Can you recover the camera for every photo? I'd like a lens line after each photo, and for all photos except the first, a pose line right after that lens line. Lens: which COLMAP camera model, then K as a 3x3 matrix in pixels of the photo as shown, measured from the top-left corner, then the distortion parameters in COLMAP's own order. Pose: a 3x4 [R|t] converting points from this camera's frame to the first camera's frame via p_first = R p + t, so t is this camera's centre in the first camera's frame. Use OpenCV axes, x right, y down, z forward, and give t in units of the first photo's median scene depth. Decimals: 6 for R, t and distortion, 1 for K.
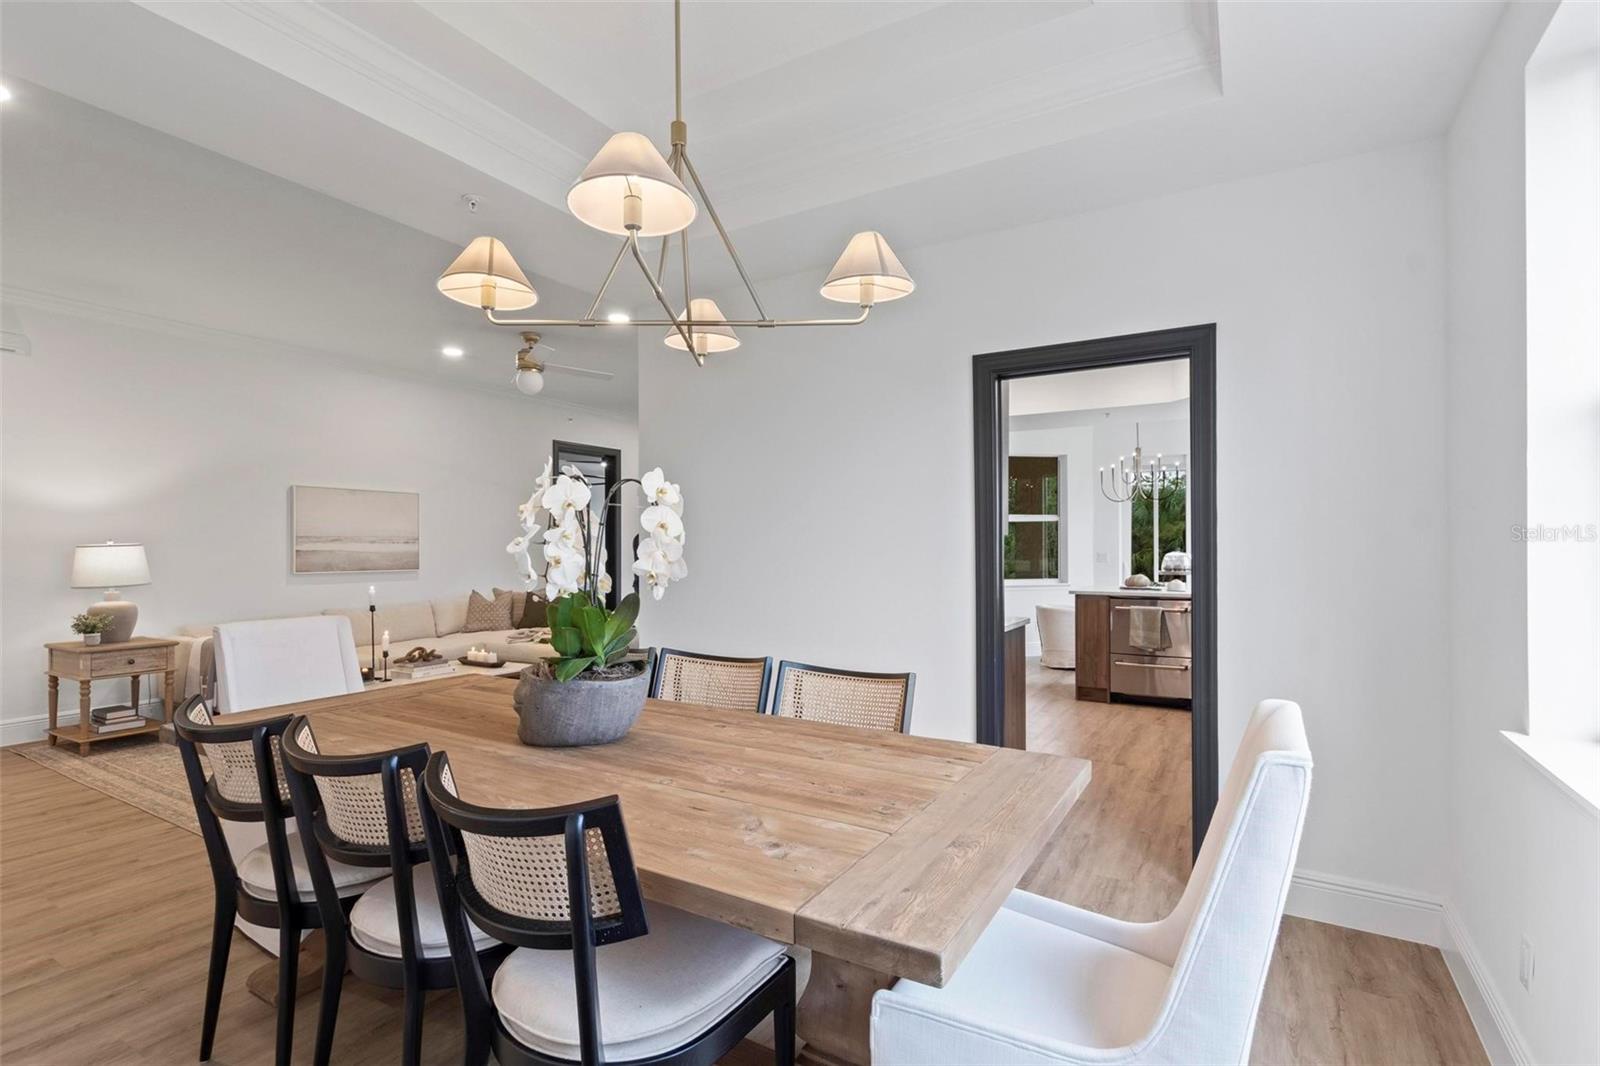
lens RADIAL K [[758.2, 0, 800.0], [0, 758.2, 541.5], [0, 0, 1]] dist [-0.001611, -0.000905]
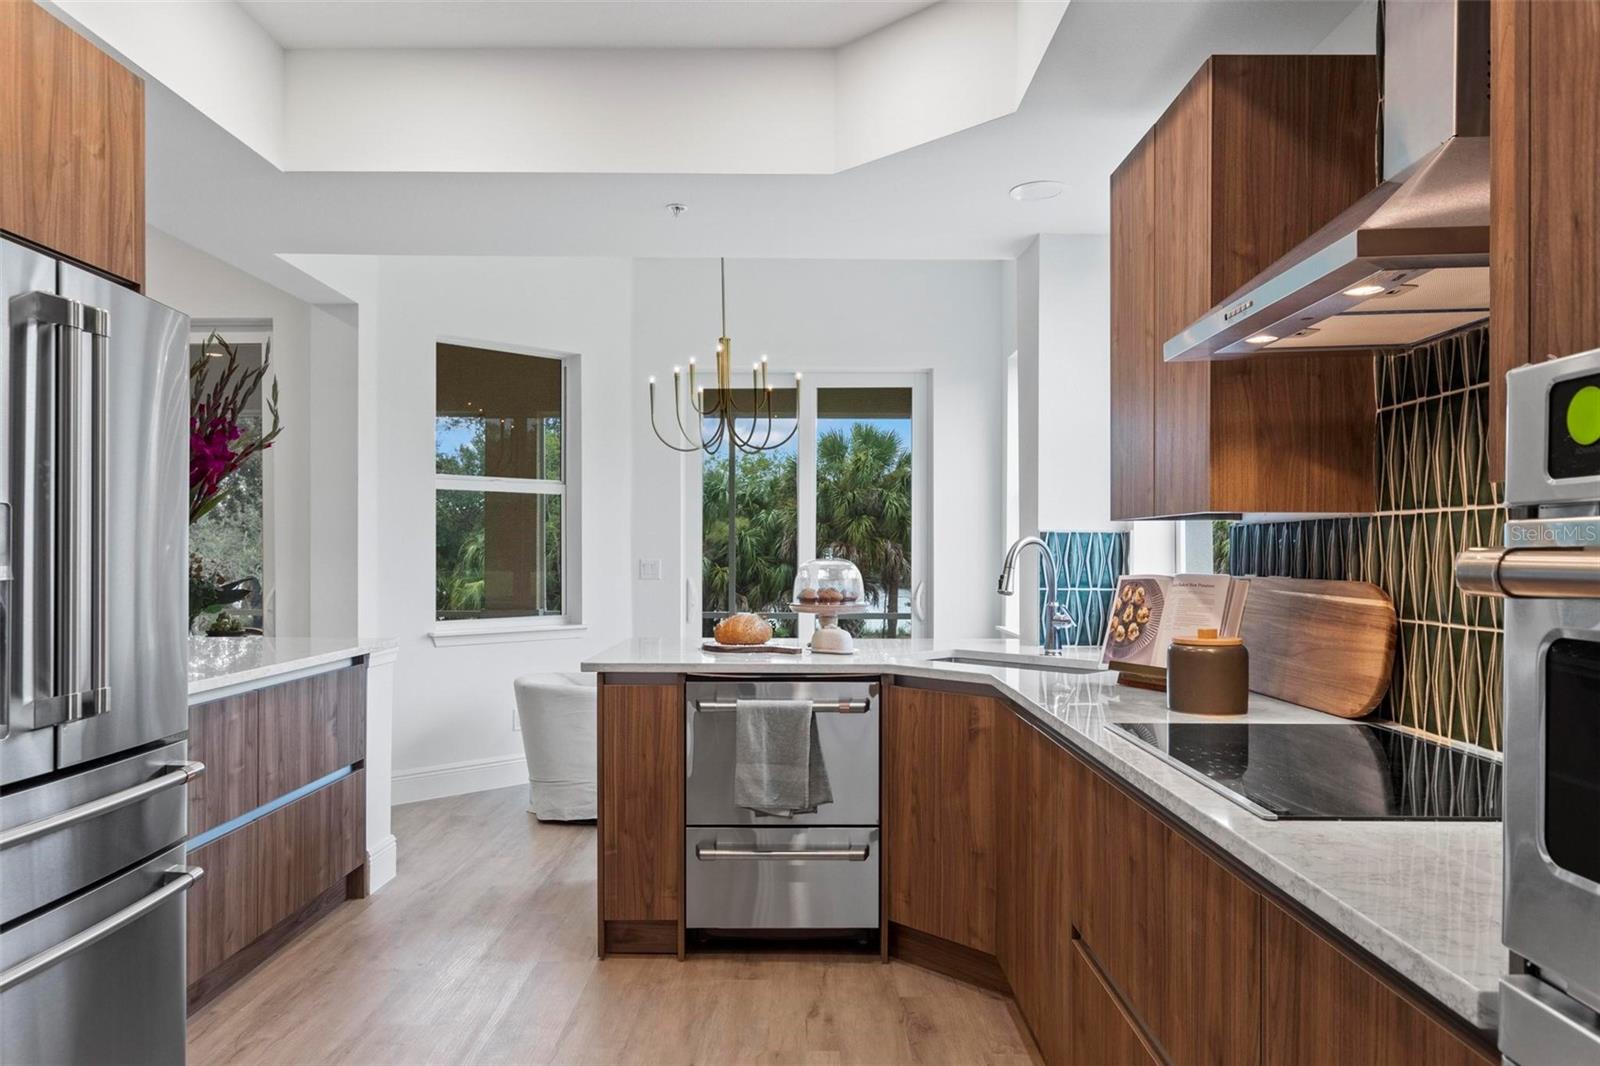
lens RADIAL K [[1082.4, 0, 805.4], [0, 1082.4, 557.9], [0, 0, 1]] dist [-0.058951, 0.001102]
pose [[0.856795, 0.007559, 0.515601, 0.175073], [-0.013309, 0.999884, 0.007457, 0.009191], [-0.515485, -0.013251, 0.856796, 0.489054]]
